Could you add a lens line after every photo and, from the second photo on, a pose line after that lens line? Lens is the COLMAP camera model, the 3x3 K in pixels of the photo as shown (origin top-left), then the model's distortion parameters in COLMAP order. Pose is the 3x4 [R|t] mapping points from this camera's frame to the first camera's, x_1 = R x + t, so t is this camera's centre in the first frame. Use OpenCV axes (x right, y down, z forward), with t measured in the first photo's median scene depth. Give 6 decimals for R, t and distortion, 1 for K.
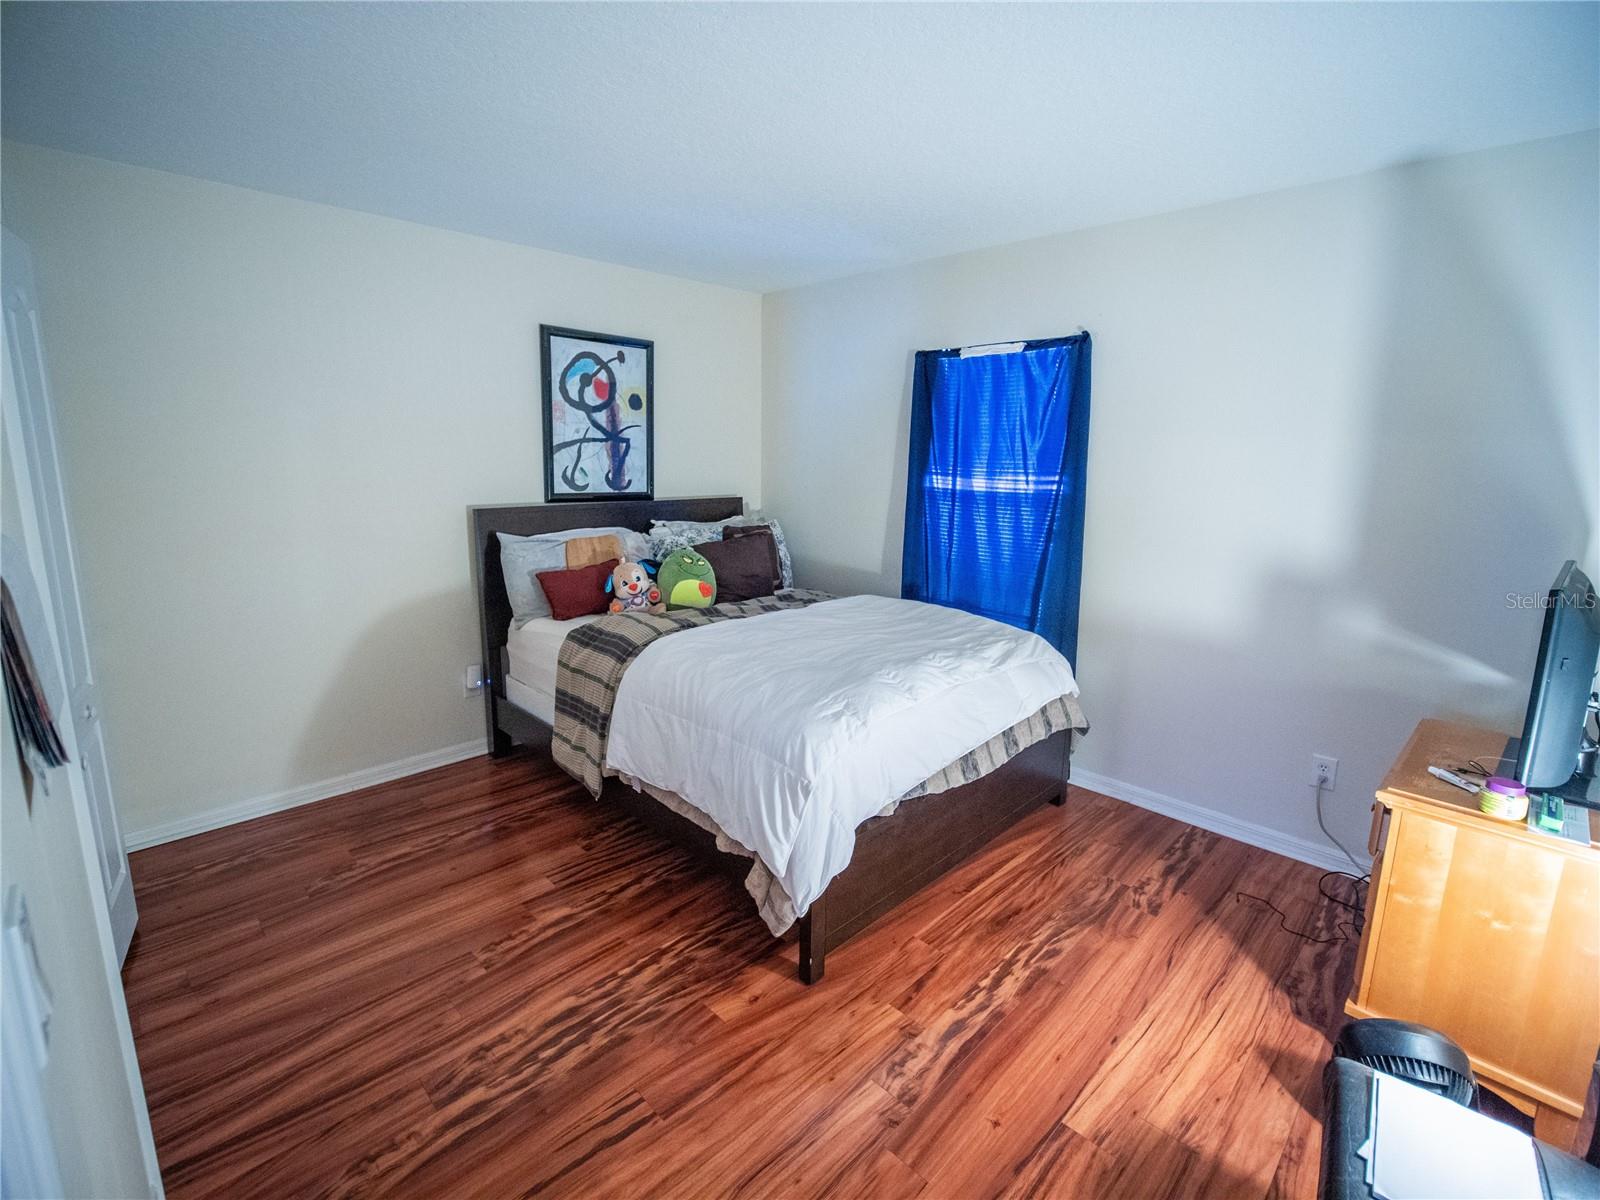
lens RADIAL K [[733.8, 0, 788.0], [0, 733.8, 596.4], [0, 0, 1]] dist [-0.014611, -0.000277]
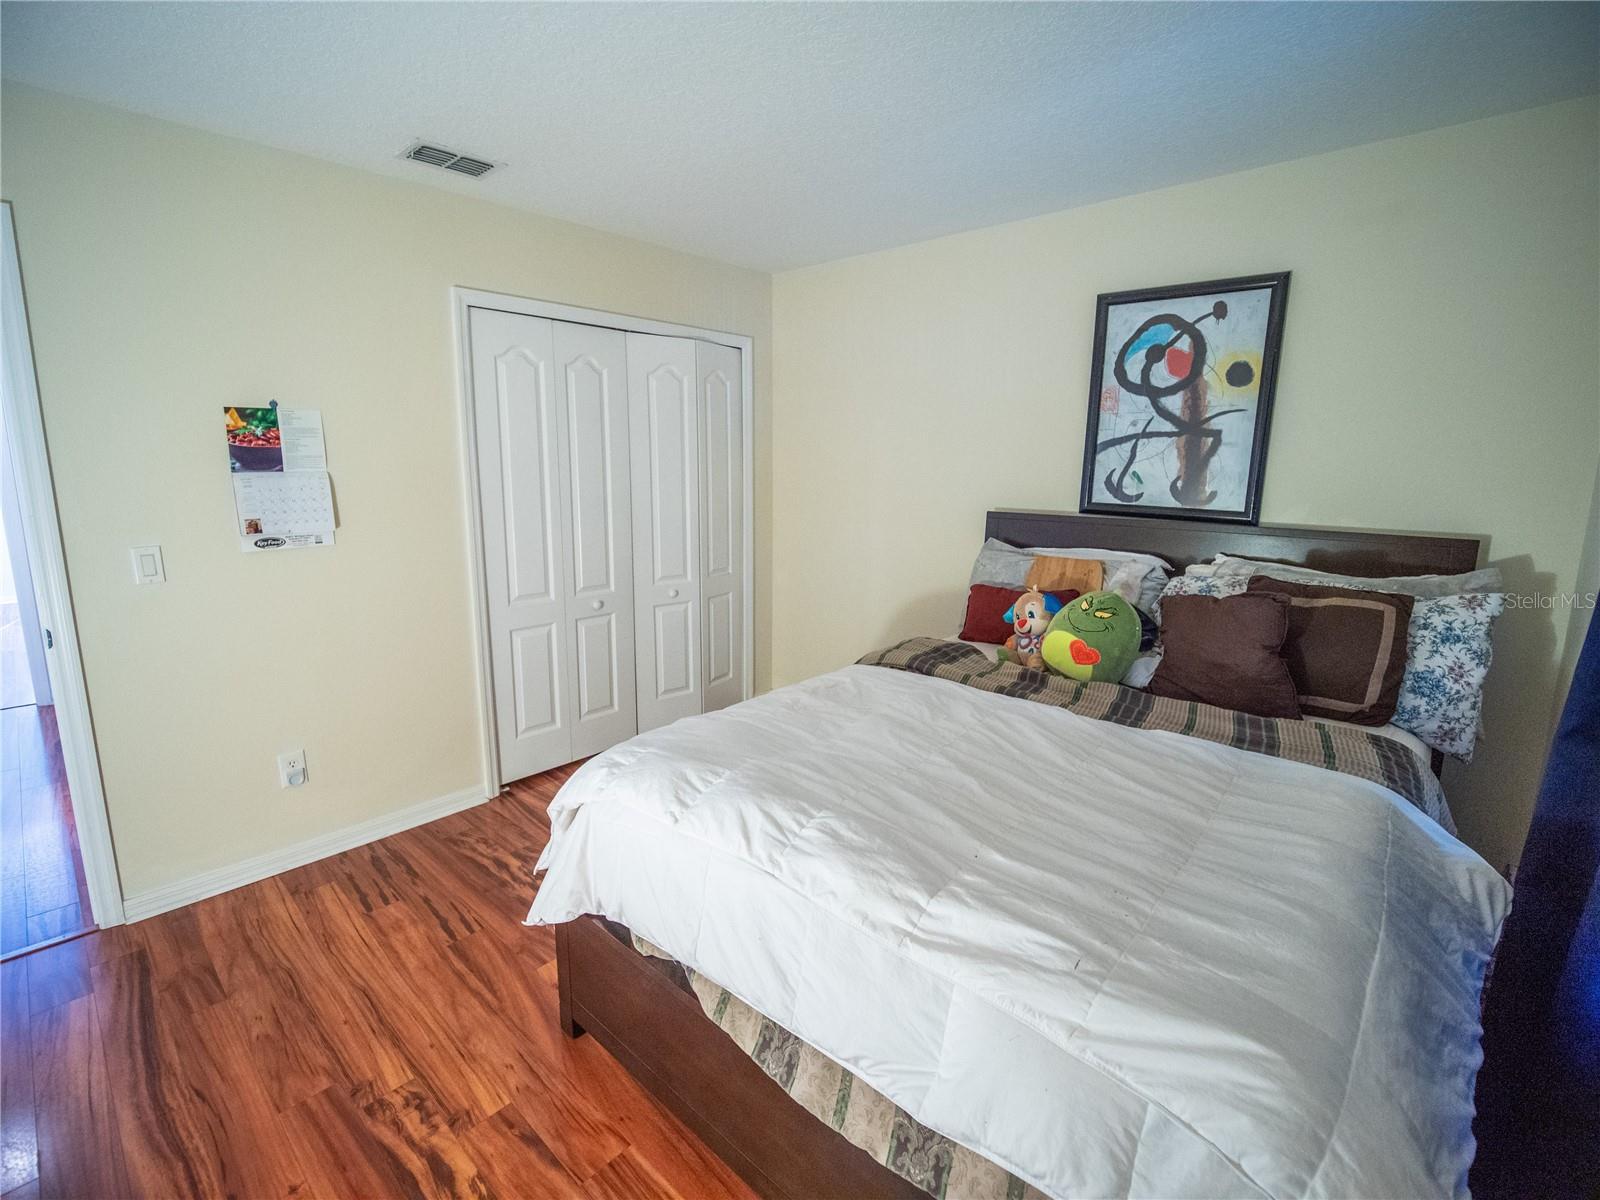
lens RADIAL K [[733.8, 0, 795.0], [0, 733.8, 592.1], [0, 0, 1]] dist [-0.014611, -0.000277]
pose [[0.046105, 0.168723, -0.984585, 0.695280], [-0.196269, 0.967951, 0.156682, -0.155055], [0.979466, 0.186020, 0.077743, 0.918927]]
